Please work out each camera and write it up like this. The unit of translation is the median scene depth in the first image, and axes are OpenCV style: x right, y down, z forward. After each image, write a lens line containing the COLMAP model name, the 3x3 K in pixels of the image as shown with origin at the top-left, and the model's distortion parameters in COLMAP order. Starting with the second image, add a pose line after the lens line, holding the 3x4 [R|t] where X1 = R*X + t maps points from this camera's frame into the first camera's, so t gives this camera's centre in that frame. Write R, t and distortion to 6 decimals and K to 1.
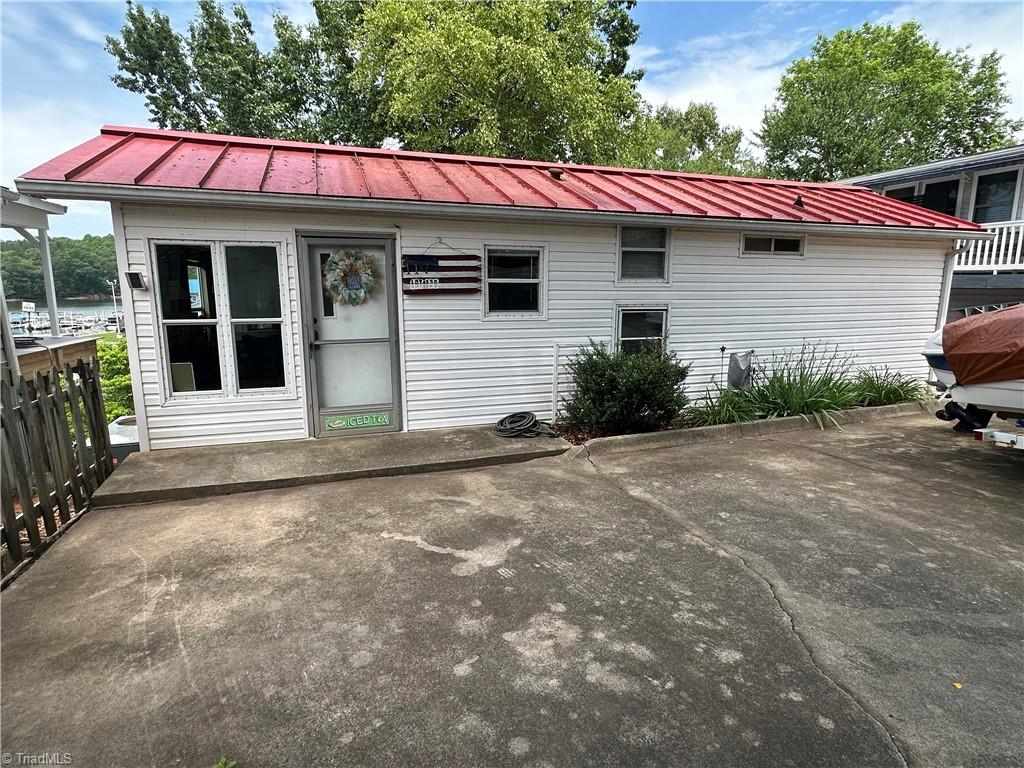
lens RADIAL K [[547.6, 0, 509.1], [0, 547.6, 382.4], [0, 0, 1]] dist [-0.001669, -0.001367]
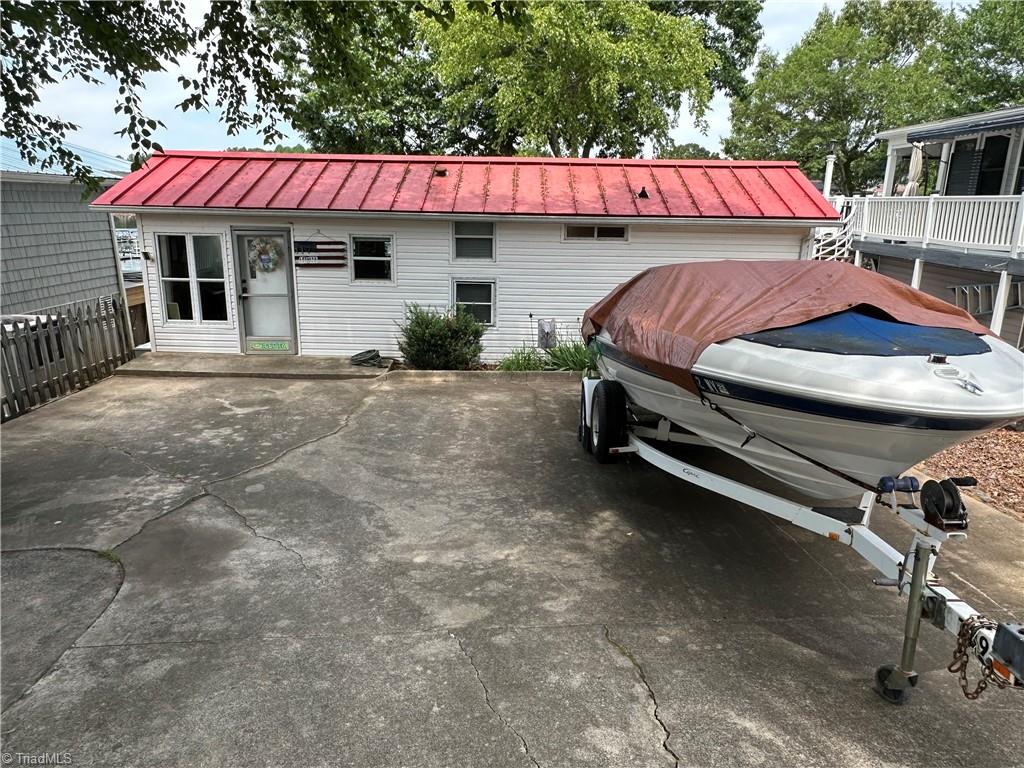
lens RADIAL K [[693.4, 0, 513.7], [0, 693.4, 382.5], [0, 0, 1]] dist [-0.004207, -0.000075]
pose [[0.942457, 0.098105, -0.319609, 1.073287], [-0.072993, 0.993295, 0.089654, -0.056997], [0.326261, -0.061166, 0.943299, -0.685164]]
